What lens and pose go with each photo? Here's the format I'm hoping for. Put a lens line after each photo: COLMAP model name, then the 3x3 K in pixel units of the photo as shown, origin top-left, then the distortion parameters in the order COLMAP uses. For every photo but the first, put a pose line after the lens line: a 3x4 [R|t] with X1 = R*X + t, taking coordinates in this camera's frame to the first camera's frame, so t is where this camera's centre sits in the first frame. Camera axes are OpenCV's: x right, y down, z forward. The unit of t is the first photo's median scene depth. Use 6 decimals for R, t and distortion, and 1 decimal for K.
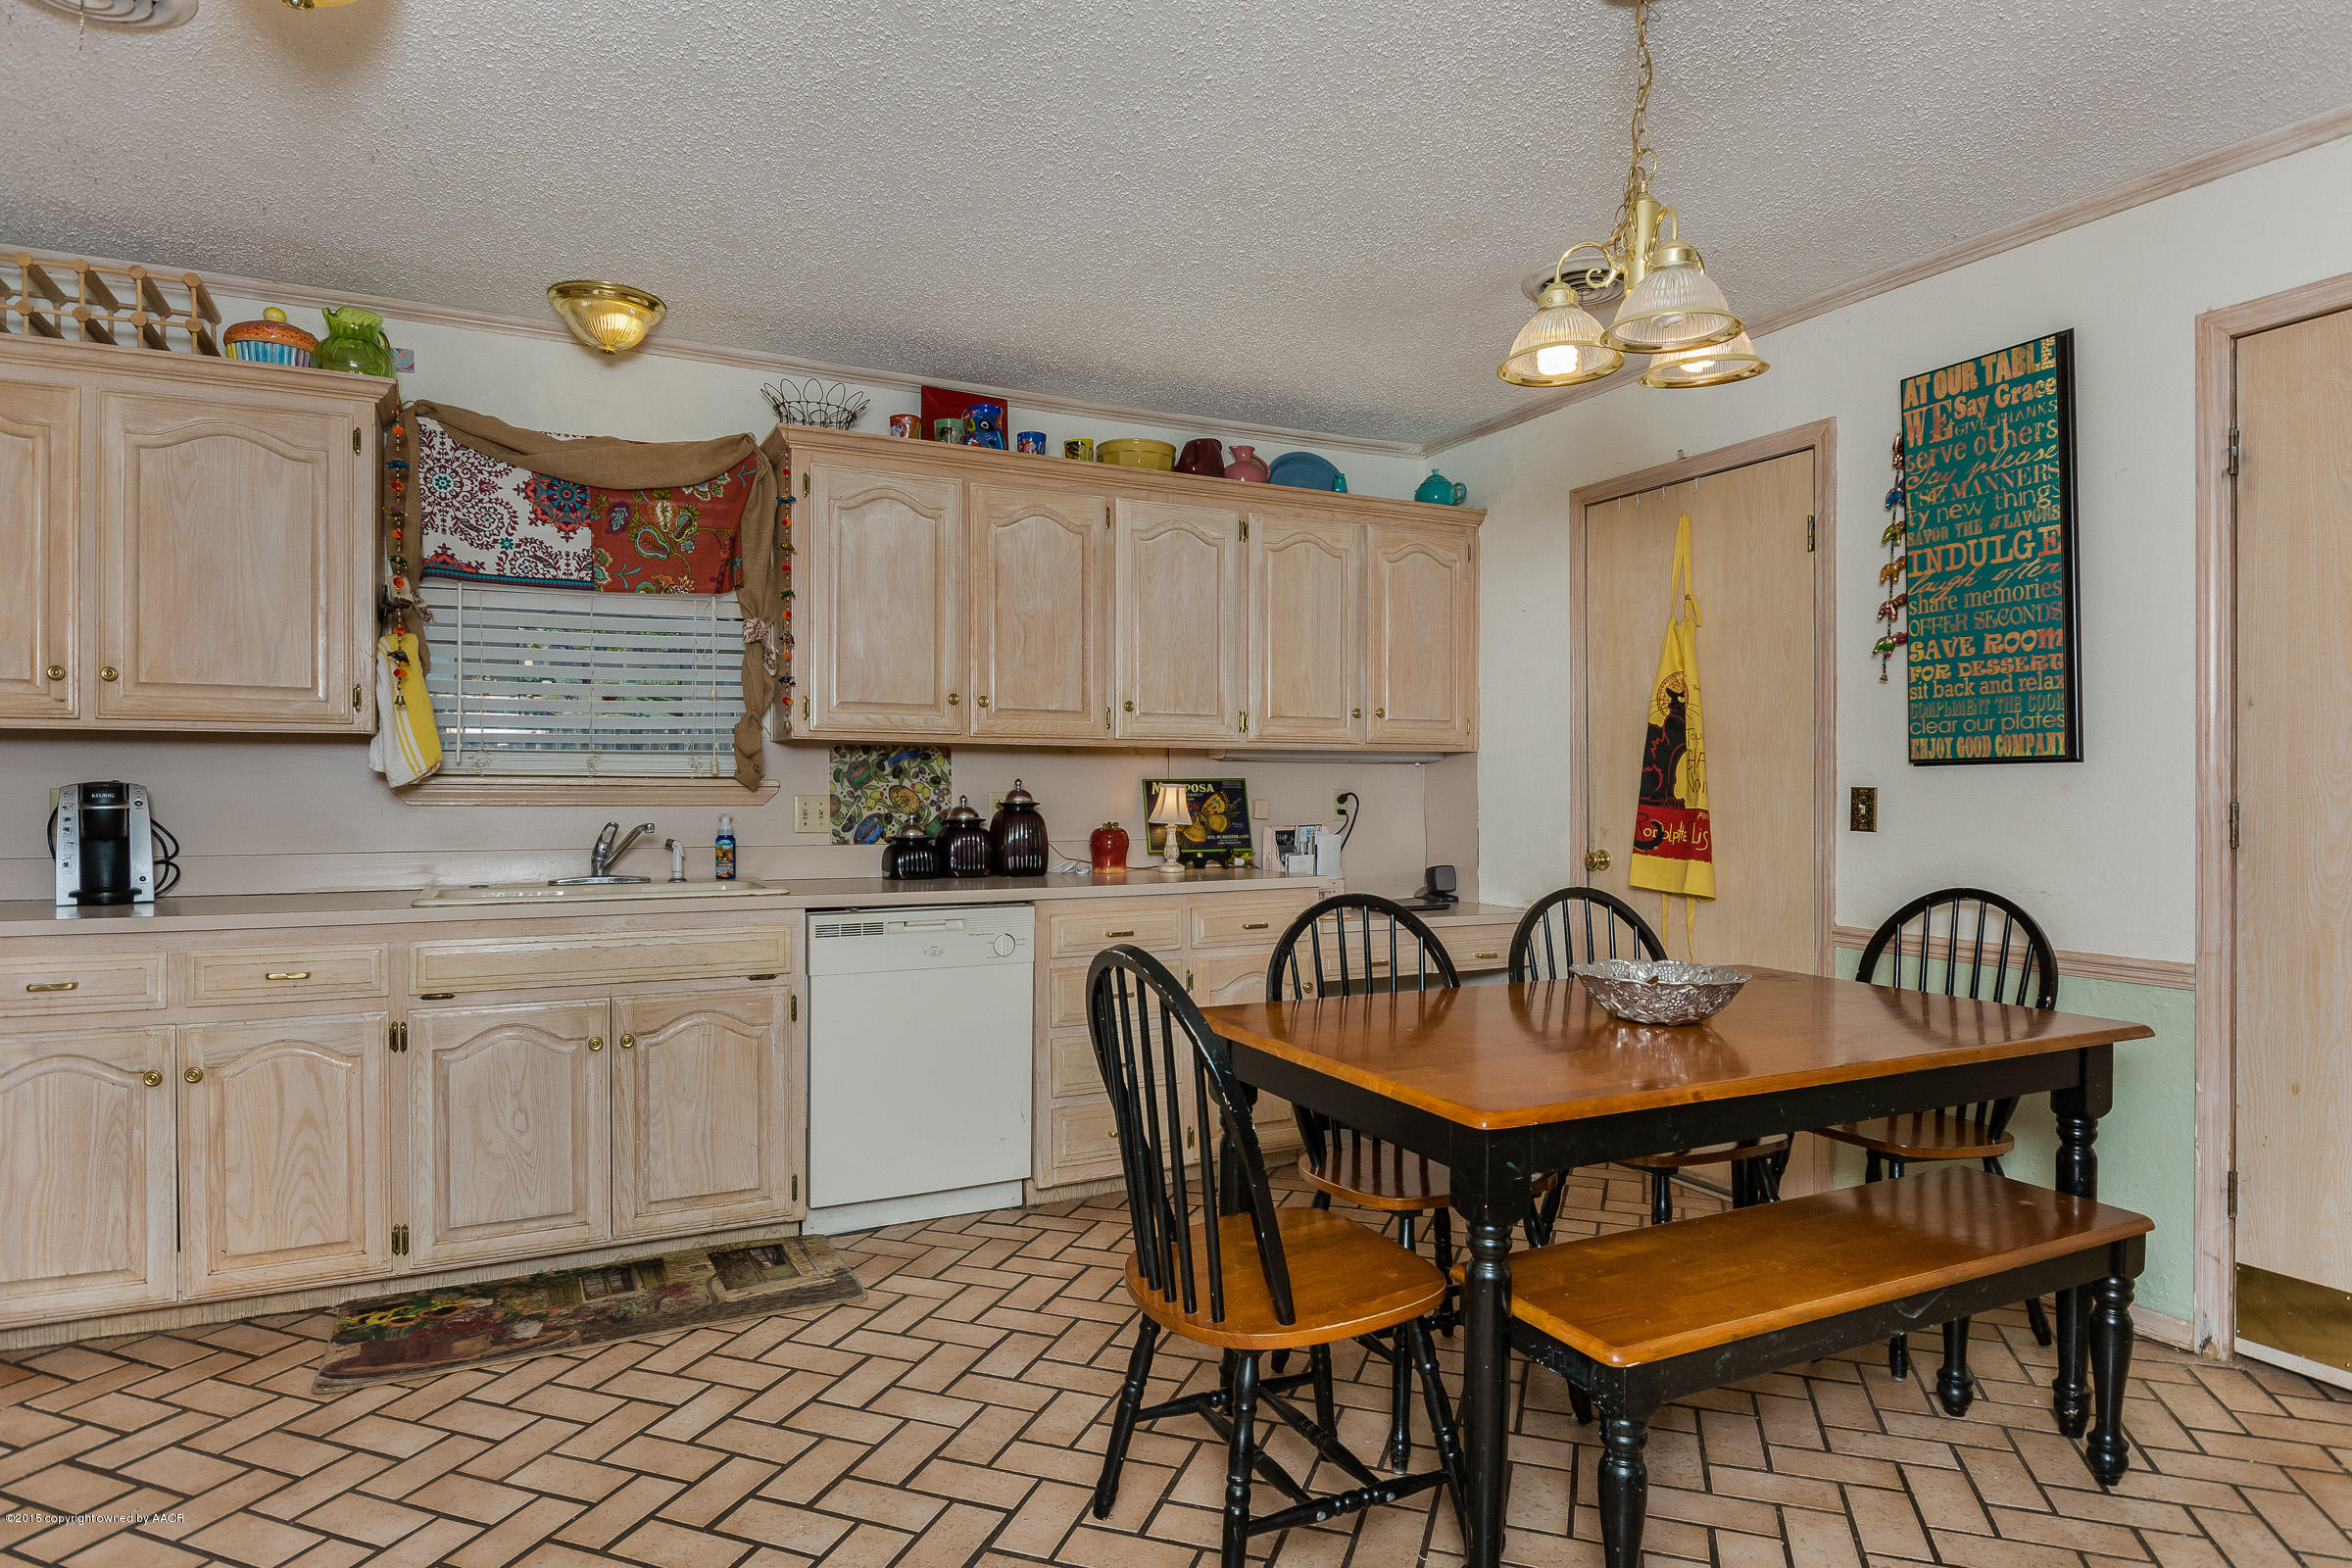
lens RADIAL K [[1288.9, 0, 1188.1], [0, 1288.9, 794.6], [0, 0, 1]] dist [-0.004497, 0.000055]
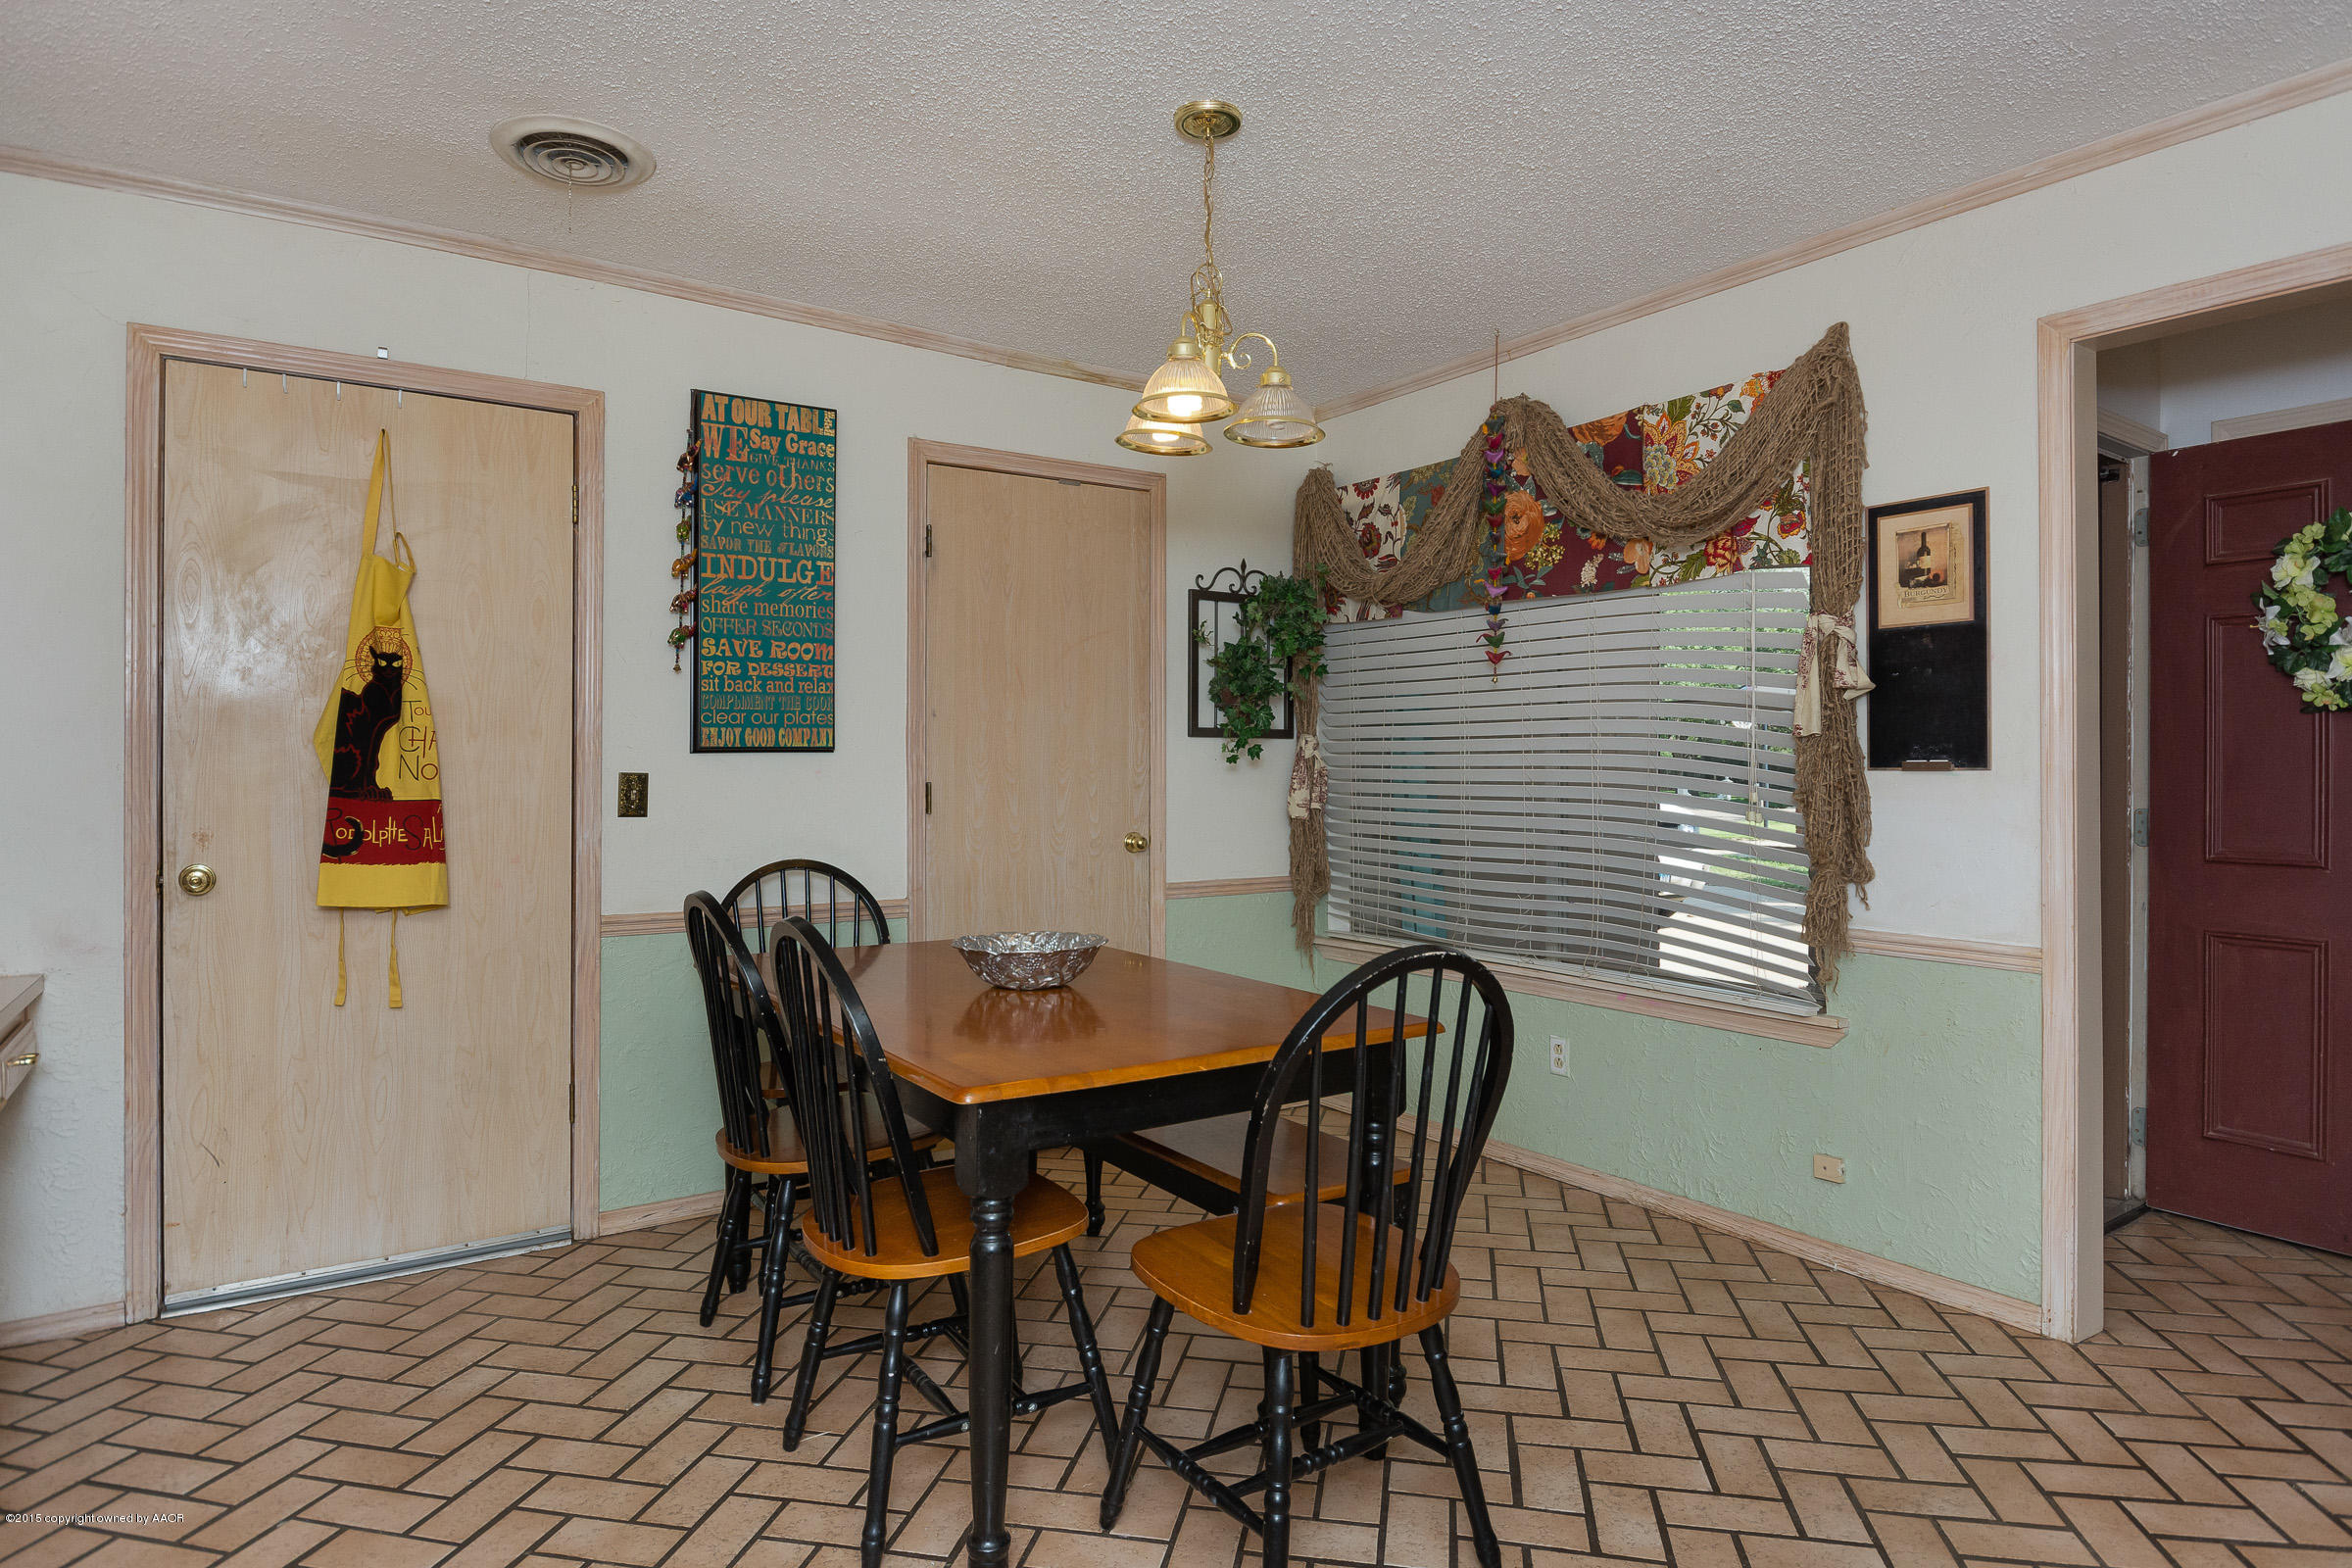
lens RADIAL K [[1288.9, 0, 1180.6], [0, 1288.9, 767.0], [0, 0, 1]] dist [-0.004497, 0.000055]
pose [[-0.106647, 0.001437, 0.994296, -0.568895], [0.006673, 0.999977, -0.000730, -0.007212], [-0.994275, 0.006557, -0.106654, 0.746977]]
